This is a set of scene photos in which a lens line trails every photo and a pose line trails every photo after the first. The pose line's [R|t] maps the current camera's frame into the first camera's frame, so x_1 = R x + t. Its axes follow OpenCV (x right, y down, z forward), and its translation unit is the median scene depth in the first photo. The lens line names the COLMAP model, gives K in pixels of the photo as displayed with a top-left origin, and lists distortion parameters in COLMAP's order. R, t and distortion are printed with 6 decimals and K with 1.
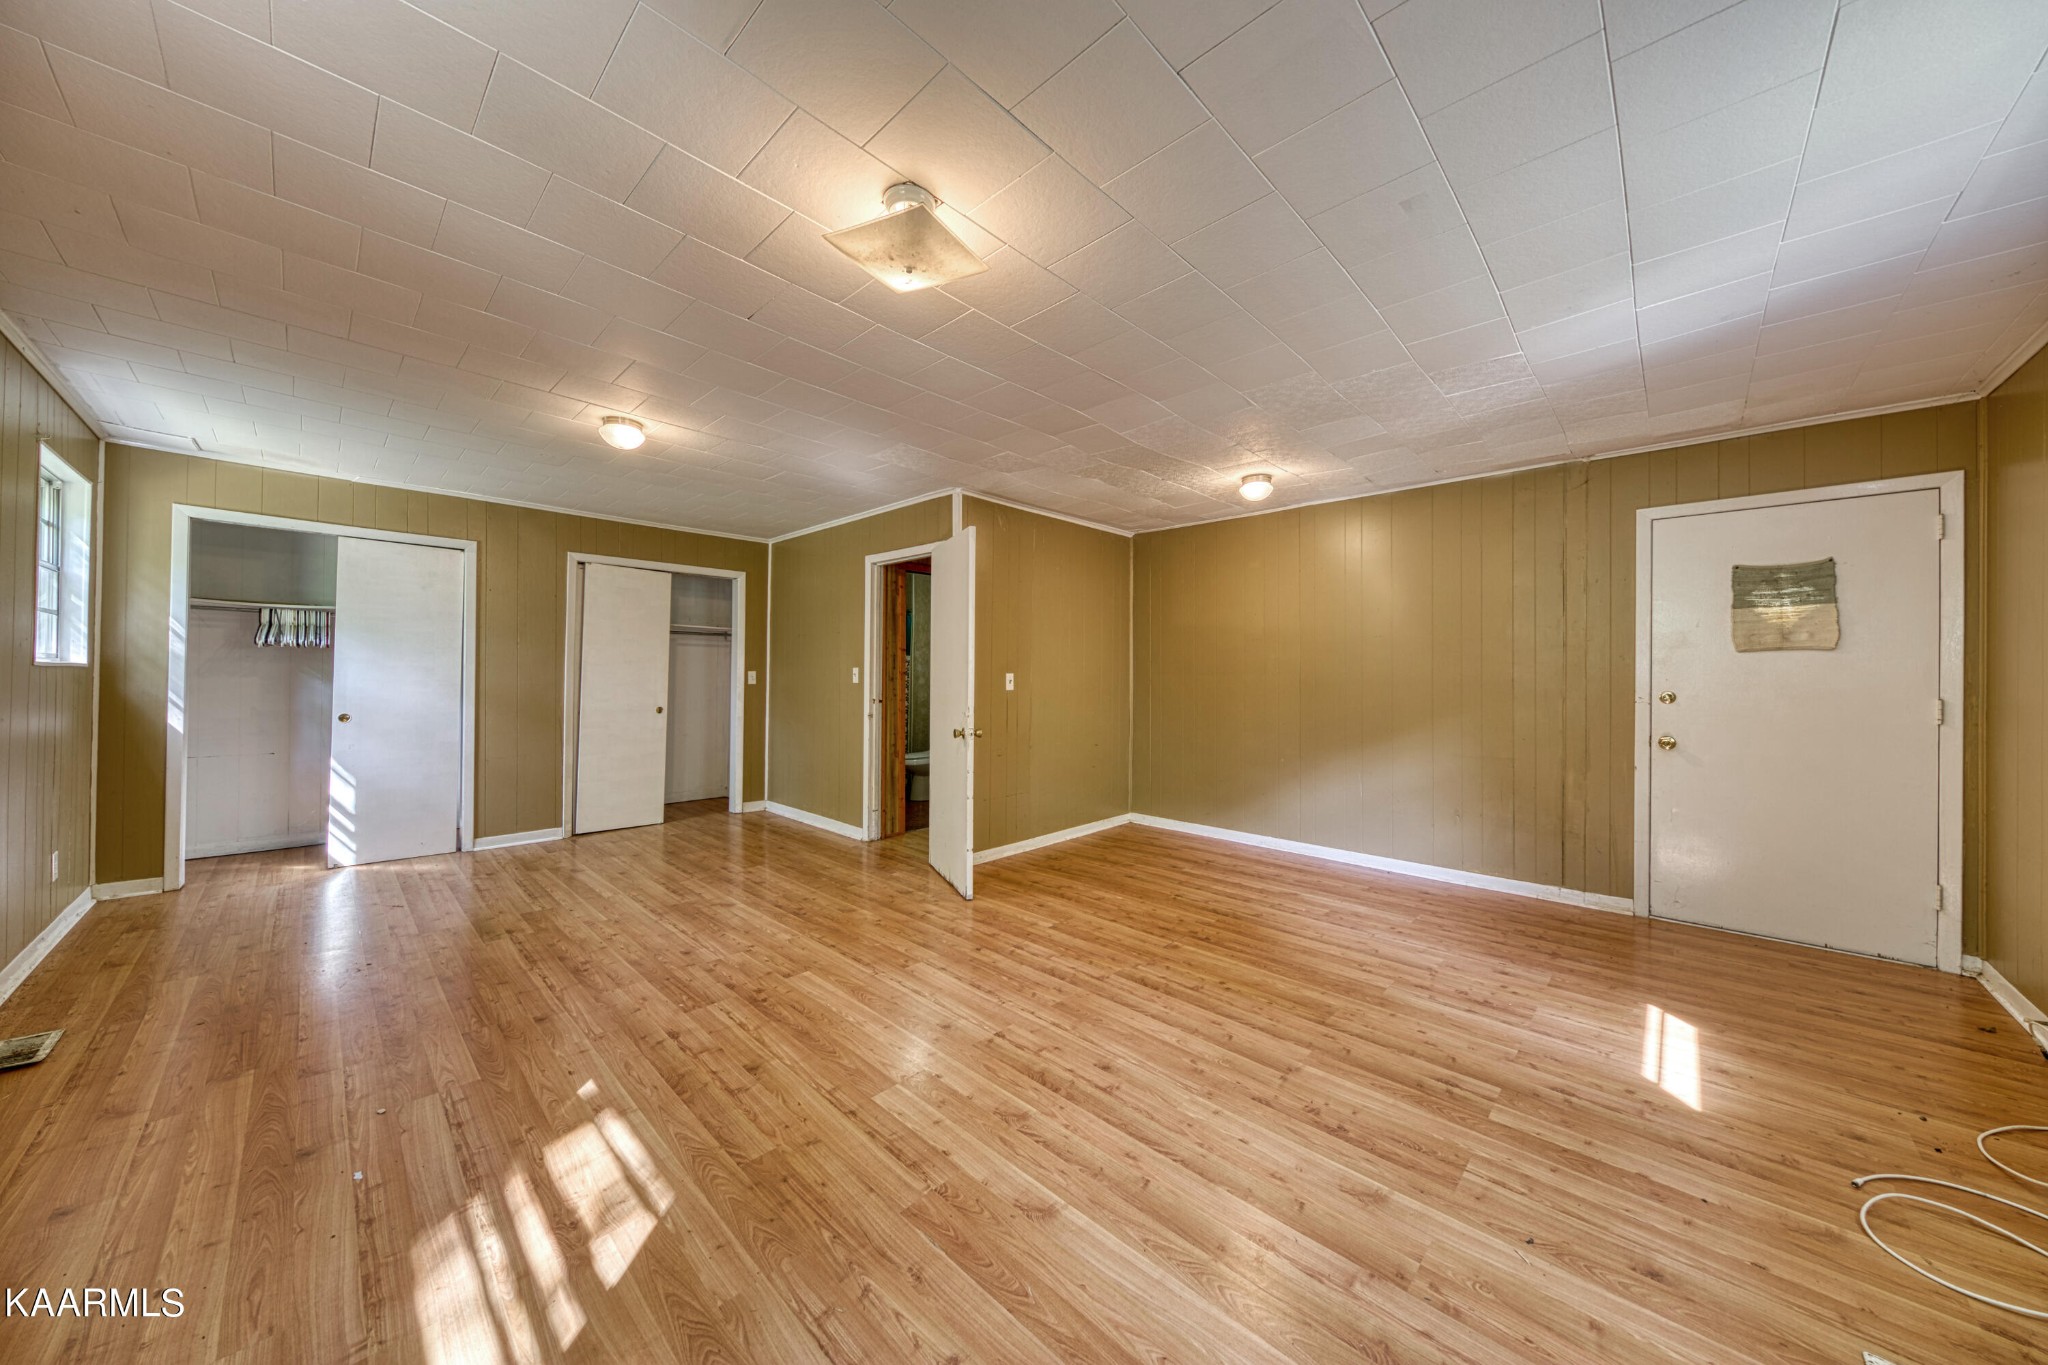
lens RADIAL K [[793.1, 0, 1041.0], [0, 793.1, 670.8], [0, 0, 1]] dist [0.013723, -0.006601]
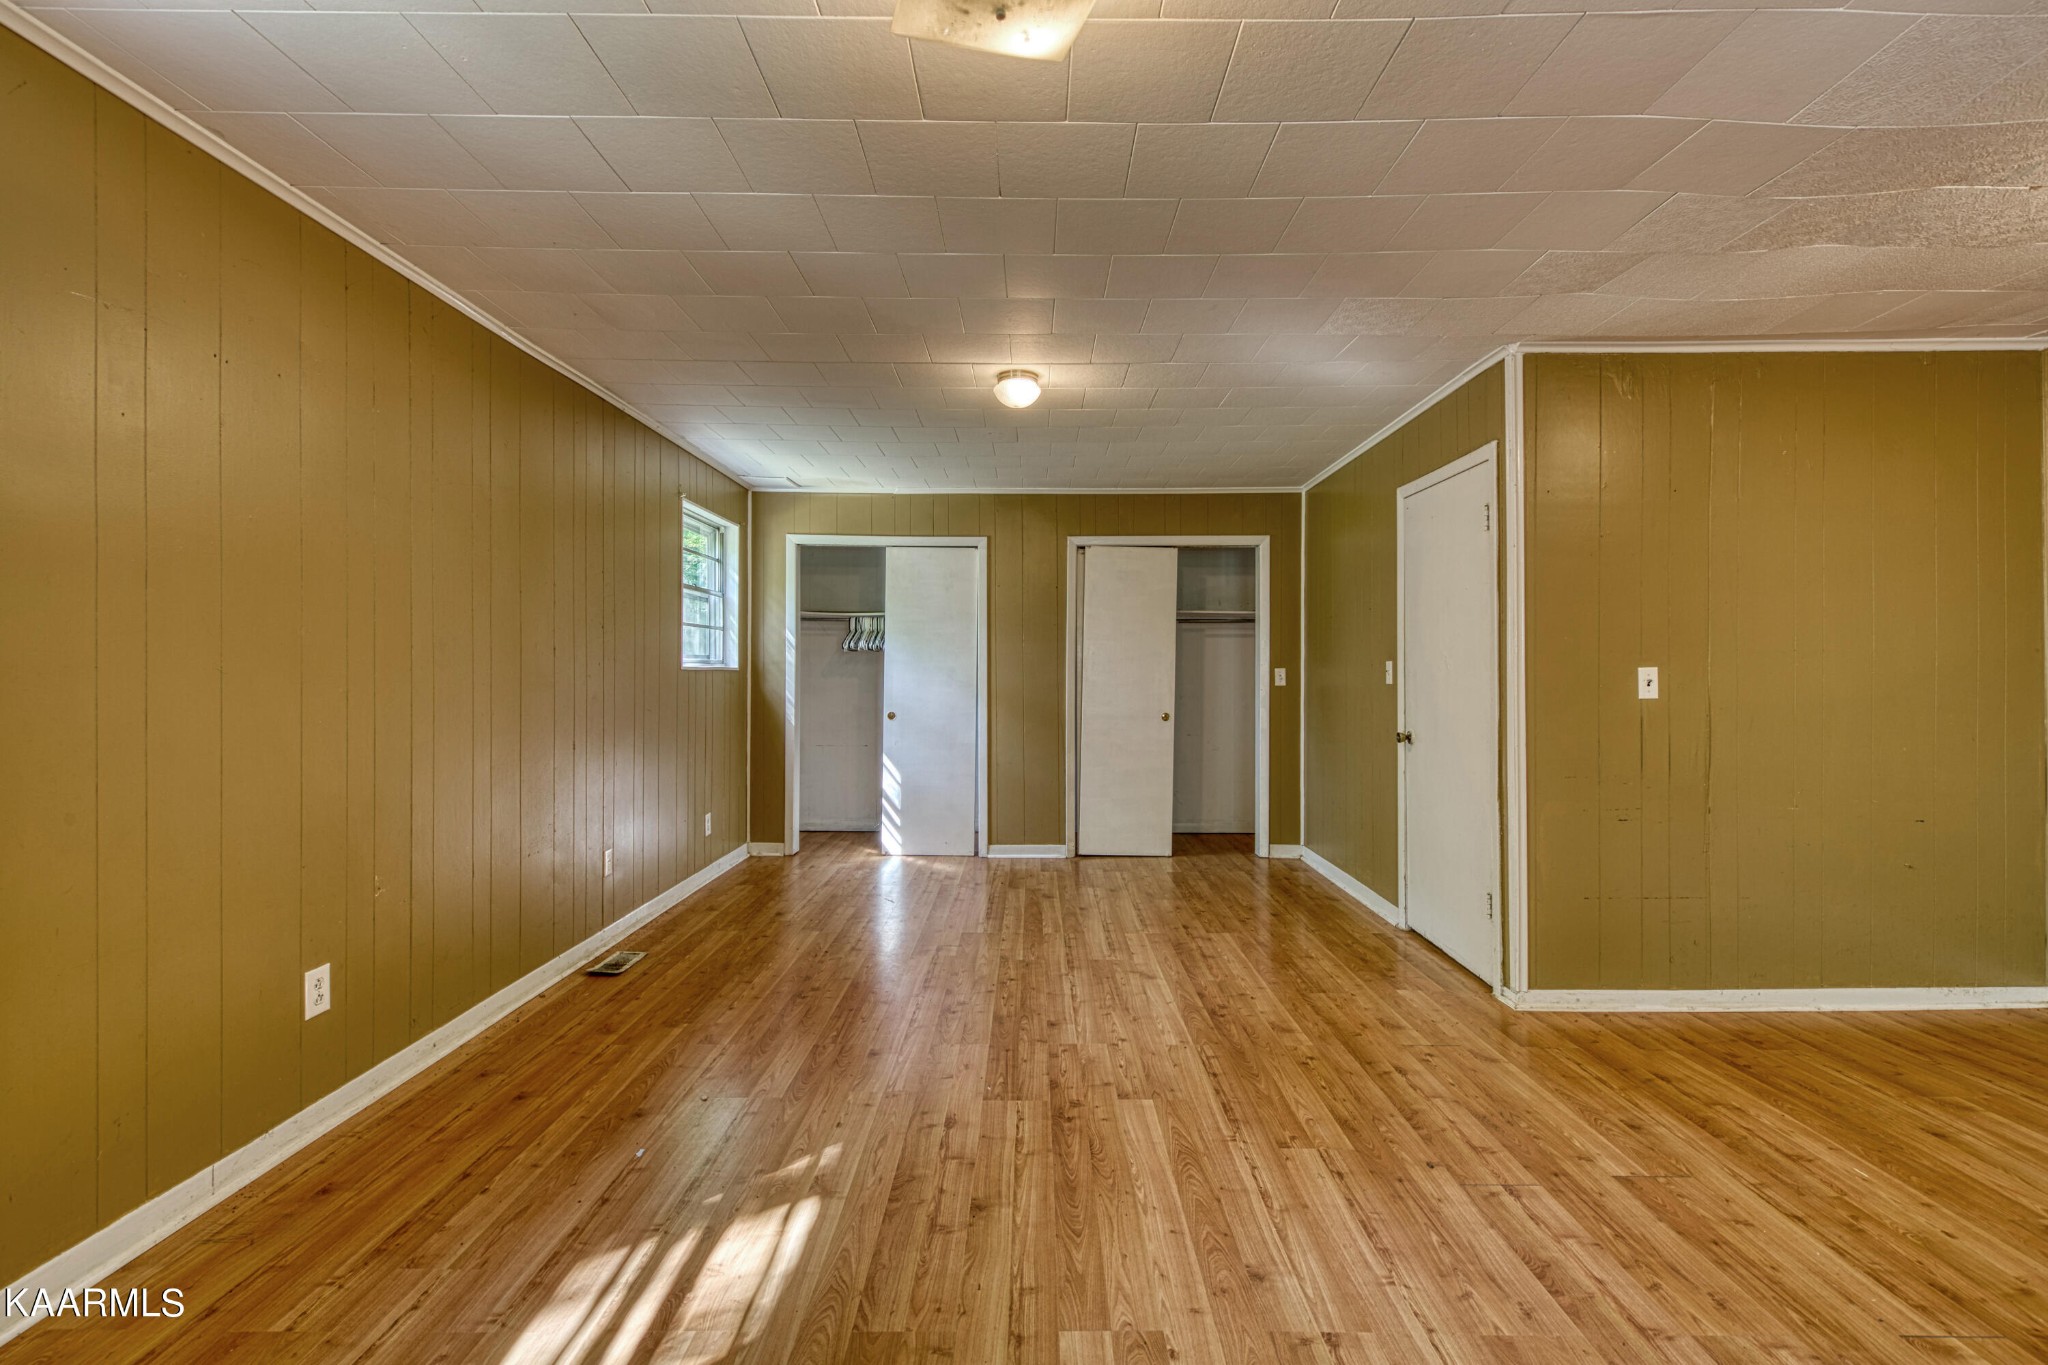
lens RADIAL K [[976.8, 0, 1027.0], [0, 976.8, 668.6], [0, 0, 1]] dist [0.028387, -0.013729]
pose [[0.624233, -0.010542, -0.781167, 0.264545], [0.010072, 0.999934, -0.005446, 0.004520], [0.781173, -0.004468, 0.624298, 0.323787]]
